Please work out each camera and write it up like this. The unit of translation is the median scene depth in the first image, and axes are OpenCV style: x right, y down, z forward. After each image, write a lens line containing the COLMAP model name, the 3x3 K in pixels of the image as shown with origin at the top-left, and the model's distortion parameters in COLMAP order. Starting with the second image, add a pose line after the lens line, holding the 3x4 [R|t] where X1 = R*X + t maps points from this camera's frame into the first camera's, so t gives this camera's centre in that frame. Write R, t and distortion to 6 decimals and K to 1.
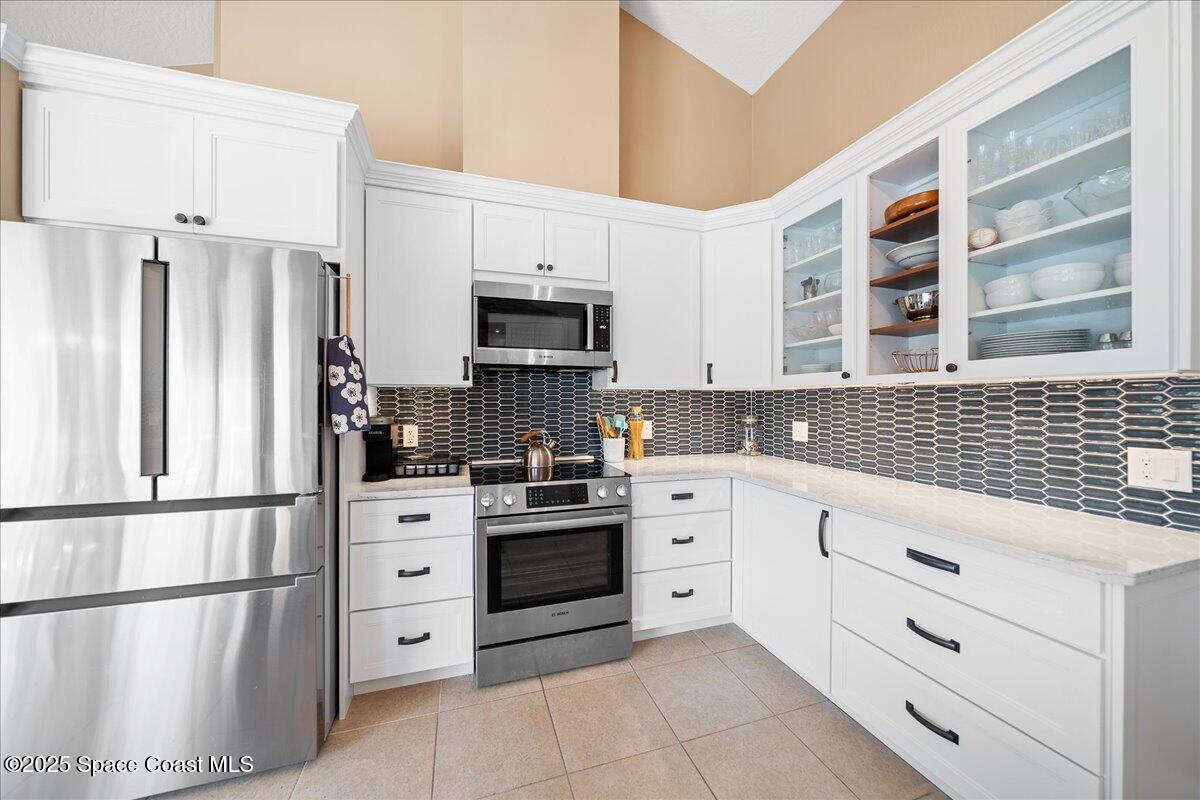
lens RADIAL K [[413.4, 0, 602.0], [0, 413.4, 401.0], [0, 0, 1]] dist [0.002120, -0.000020]
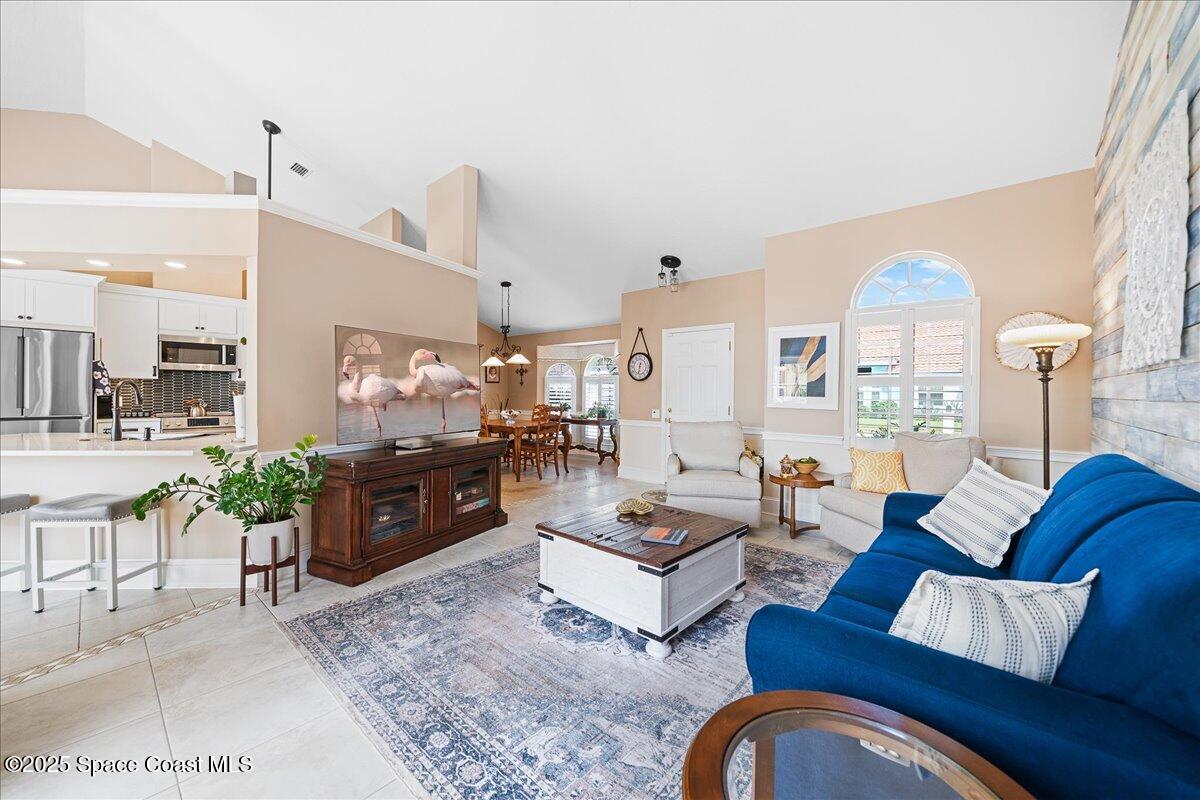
lens RADIAL K [[462.9, 0, 597.4], [0, 462.9, 396.5], [0, 0, 1]] dist [0.003716, 0.000687]
pose [[0.876213, -0.000149, 0.481924, 0.596438], [-0.004233, 0.999959, 0.008004, 0.032241], [-0.481905, -0.009053, 0.876176, -2.507123]]
